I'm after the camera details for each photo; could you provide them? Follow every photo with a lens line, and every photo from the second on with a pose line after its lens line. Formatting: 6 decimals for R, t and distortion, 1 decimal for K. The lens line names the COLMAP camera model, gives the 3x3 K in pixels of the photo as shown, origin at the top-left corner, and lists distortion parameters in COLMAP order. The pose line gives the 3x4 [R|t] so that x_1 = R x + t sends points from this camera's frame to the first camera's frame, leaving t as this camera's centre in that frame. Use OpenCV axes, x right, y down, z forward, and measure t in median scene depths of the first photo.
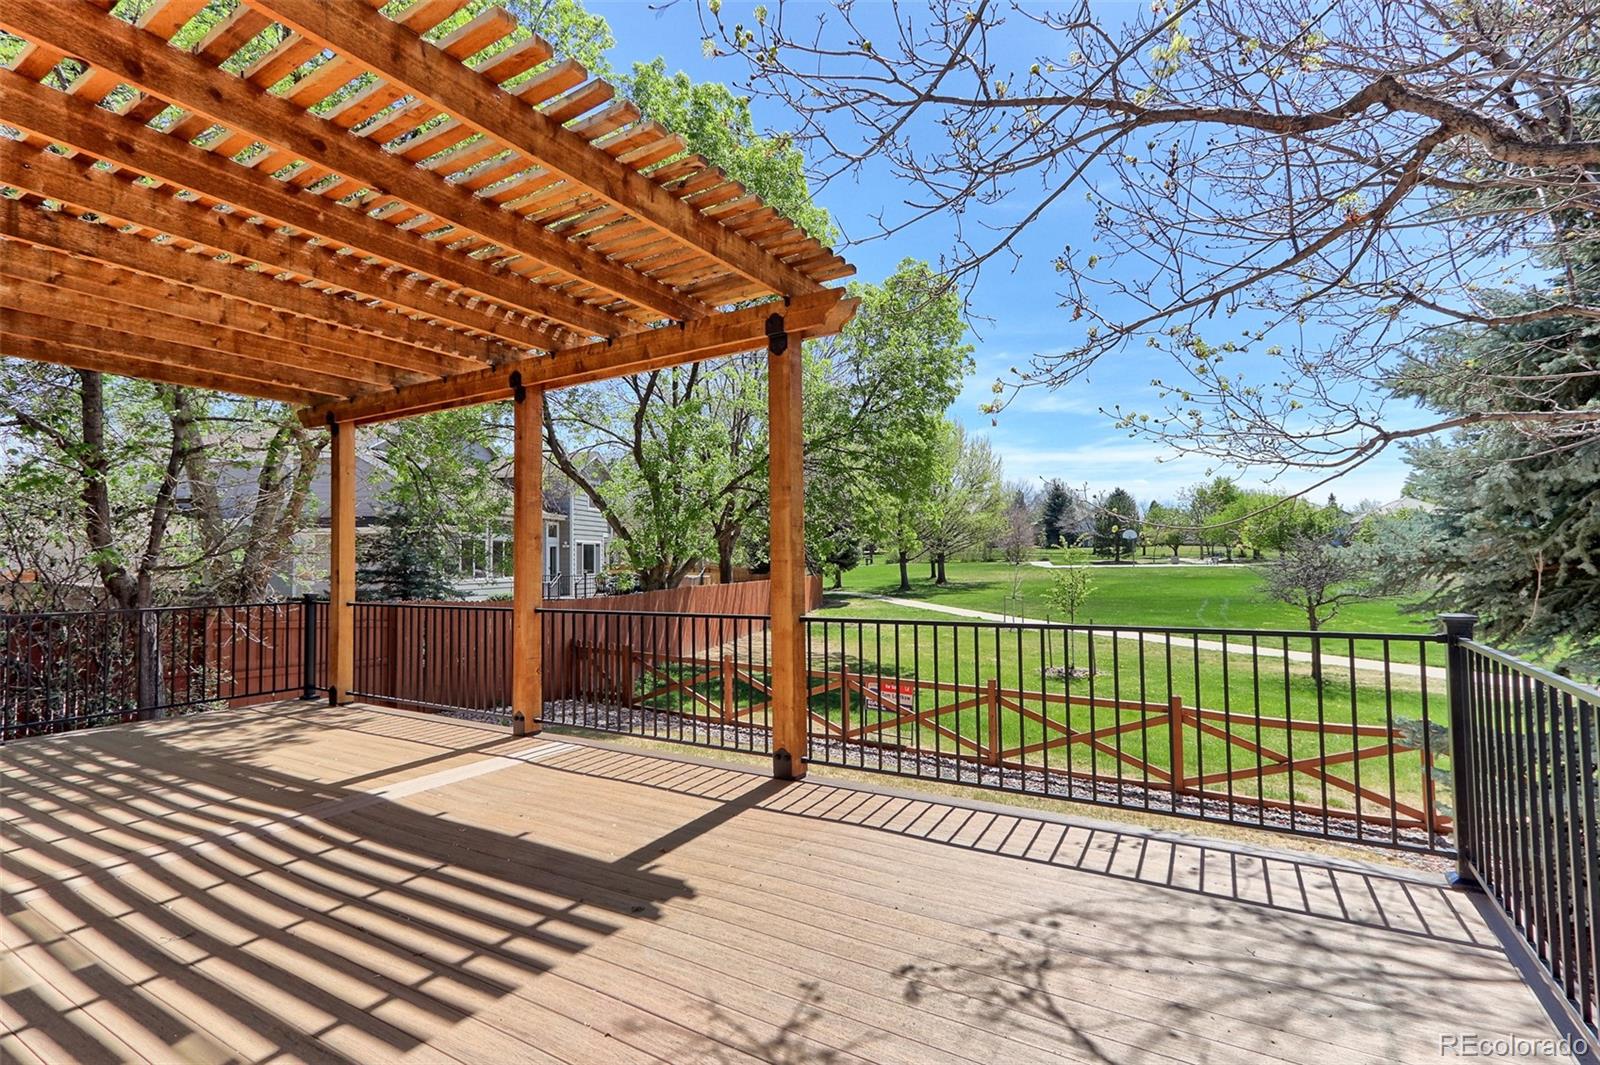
lens RADIAL K [[755.2, 0, 800.4], [0, 755.2, 519.6], [0, 0, 1]] dist [0.010021, -0.001289]
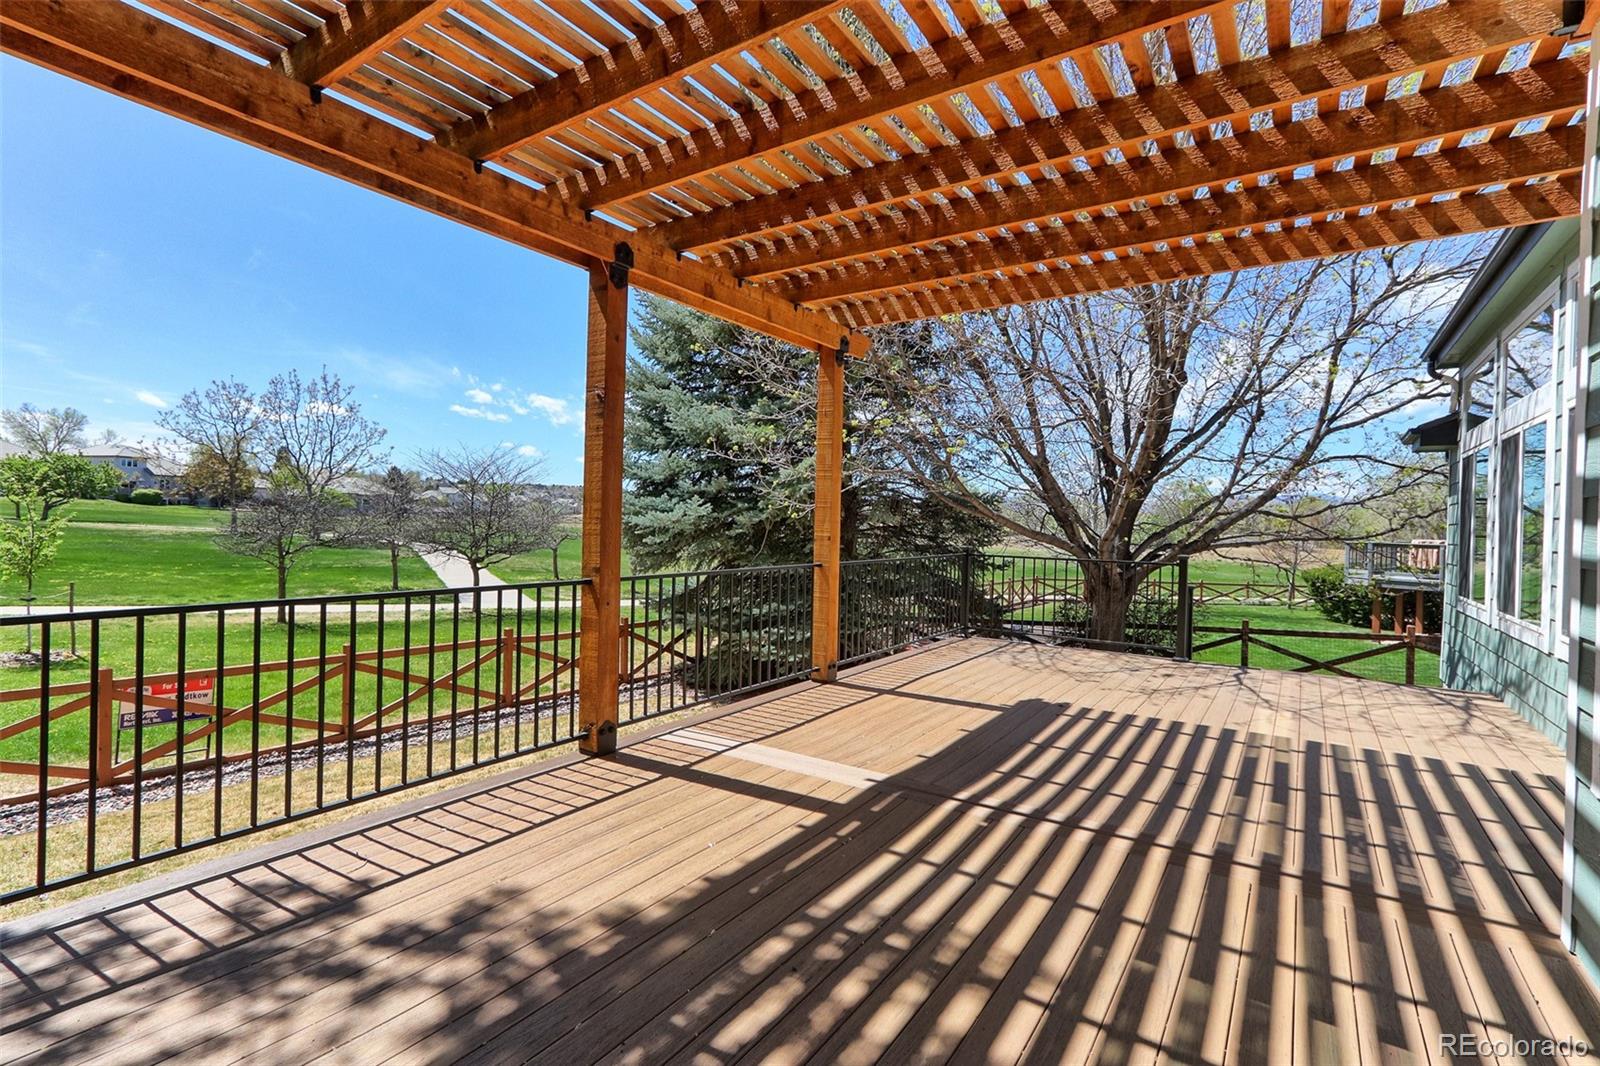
lens RADIAL K [[744.3, 0, 787.2], [0, 744.3, 532.0], [0, 0, 1]] dist [0.000732, 0.006274]
pose [[0.056393, -0.003992, 0.998401, -1.600451], [-0.079641, 0.996787, 0.008484, 0.081290], [-0.995227, -0.079992, 0.055894, 1.205811]]
